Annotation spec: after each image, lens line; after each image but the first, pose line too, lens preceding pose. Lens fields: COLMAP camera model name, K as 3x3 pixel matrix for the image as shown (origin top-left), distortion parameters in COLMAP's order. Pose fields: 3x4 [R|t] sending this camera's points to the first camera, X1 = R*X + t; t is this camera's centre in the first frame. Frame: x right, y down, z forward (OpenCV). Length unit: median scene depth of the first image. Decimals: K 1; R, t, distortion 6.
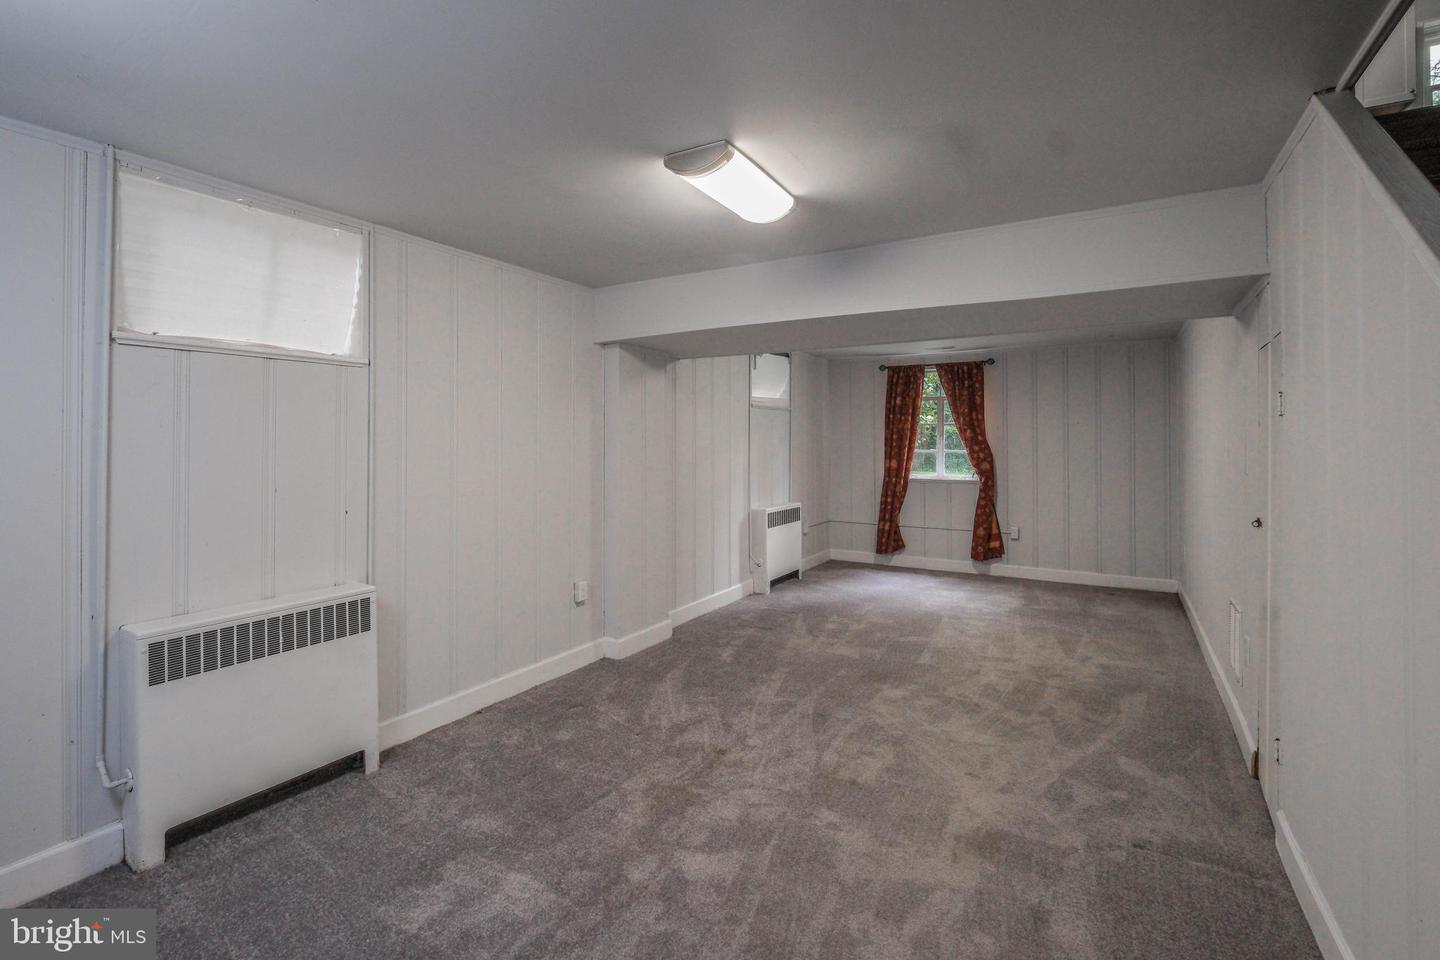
lens RADIAL K [[663.8, 0, 720.0], [0, 663.8, 480.0], [0, 0, 1]] dist [-0.002019, -0.000399]
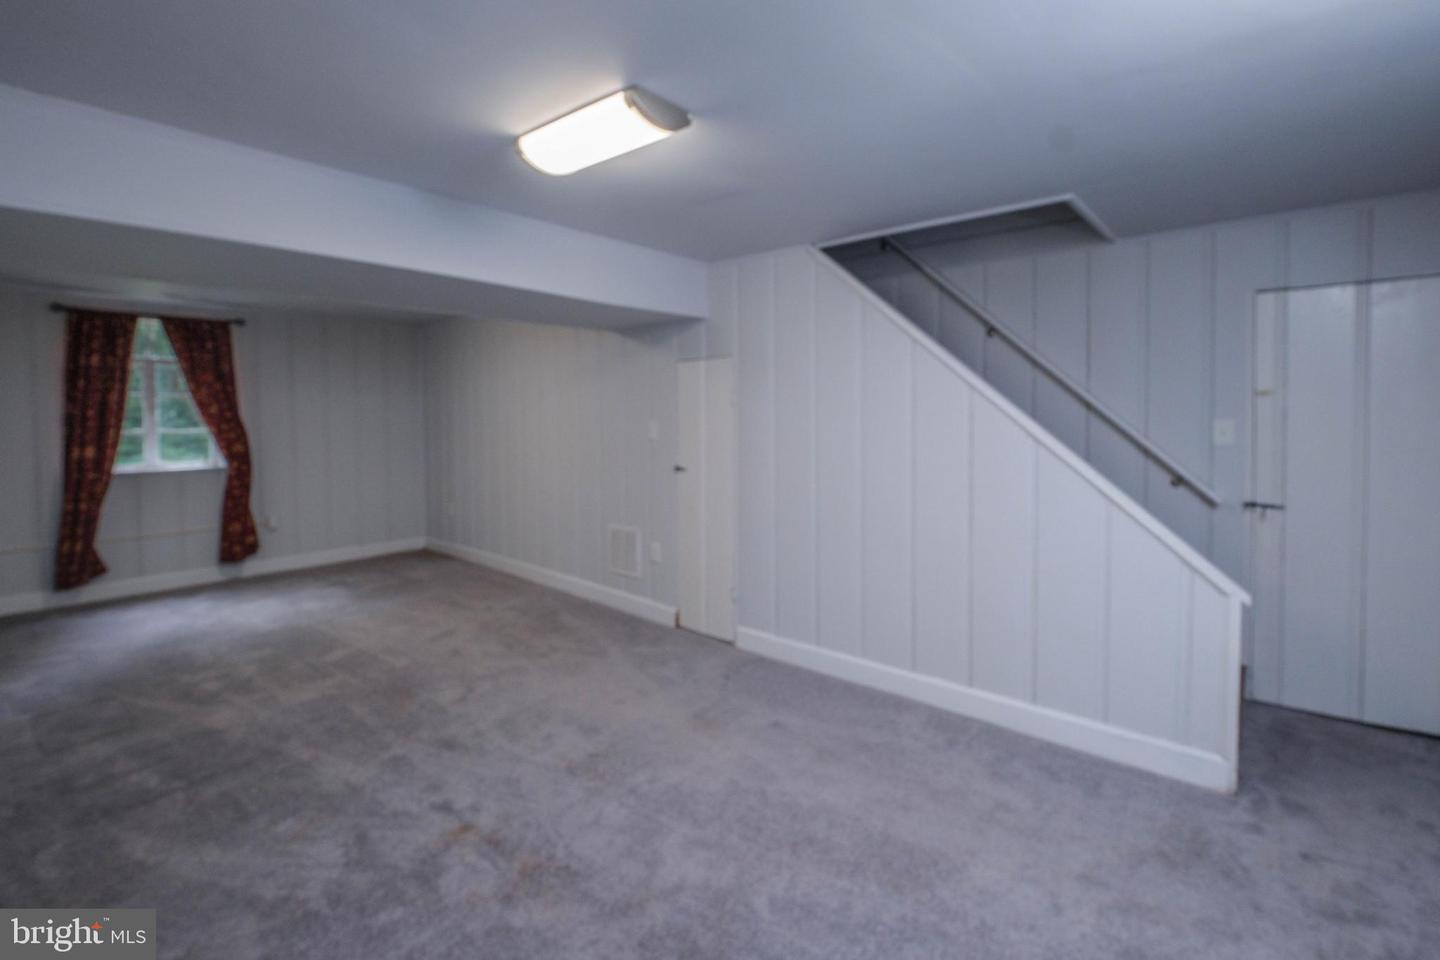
lens RADIAL K [[663.8, 0, 720.0], [0, 663.8, 480.0], [0, 0, 1]] dist [-0.002019, -0.000399]
pose [[0.169698, -0.104632, 0.979926, -0.315147], [0.060949, 0.993559, 0.095533, -0.023746], [-0.983610, 0.043514, 0.174982, 0.262467]]
